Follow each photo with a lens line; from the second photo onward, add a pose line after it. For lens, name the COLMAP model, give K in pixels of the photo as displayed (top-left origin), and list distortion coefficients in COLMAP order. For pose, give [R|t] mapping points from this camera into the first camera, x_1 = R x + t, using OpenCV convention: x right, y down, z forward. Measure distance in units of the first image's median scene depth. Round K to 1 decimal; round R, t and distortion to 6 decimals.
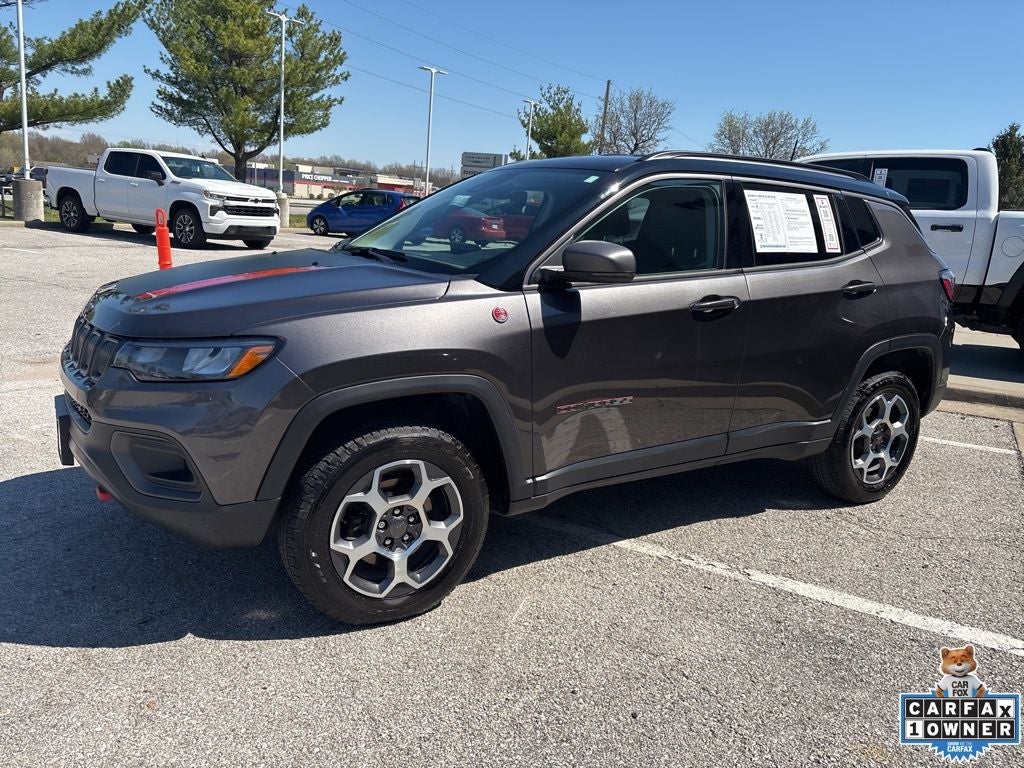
lens RADIAL K [[780.6, 0, 512.0], [0, 780.6, 384.0], [0, 0, 1]] dist [0.046984, -0.050578]
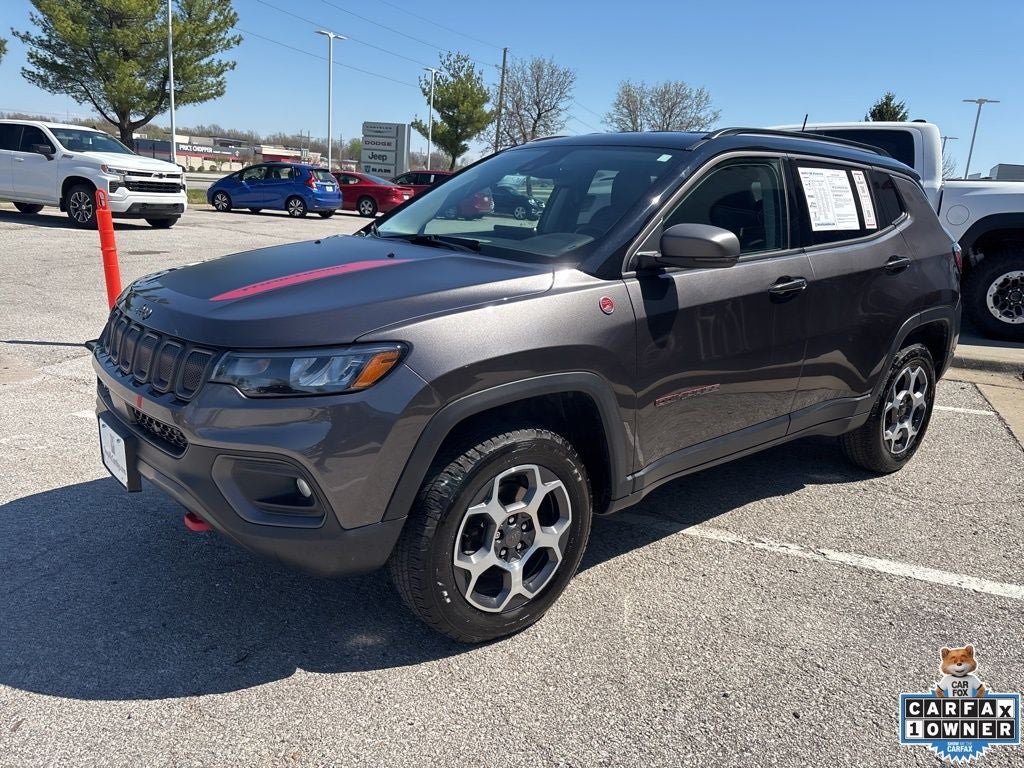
lens RADIAL K [[780.6, 0, 512.0], [0, 780.6, 384.0], [0, 0, 1]] dist [0.046984, -0.050578]
pose [[0.990420, -0.044803, 0.130618, -0.183570], [0.040087, 0.998454, 0.038514, -0.025140], [-0.132141, -0.032909, 0.990684, 0.053450]]
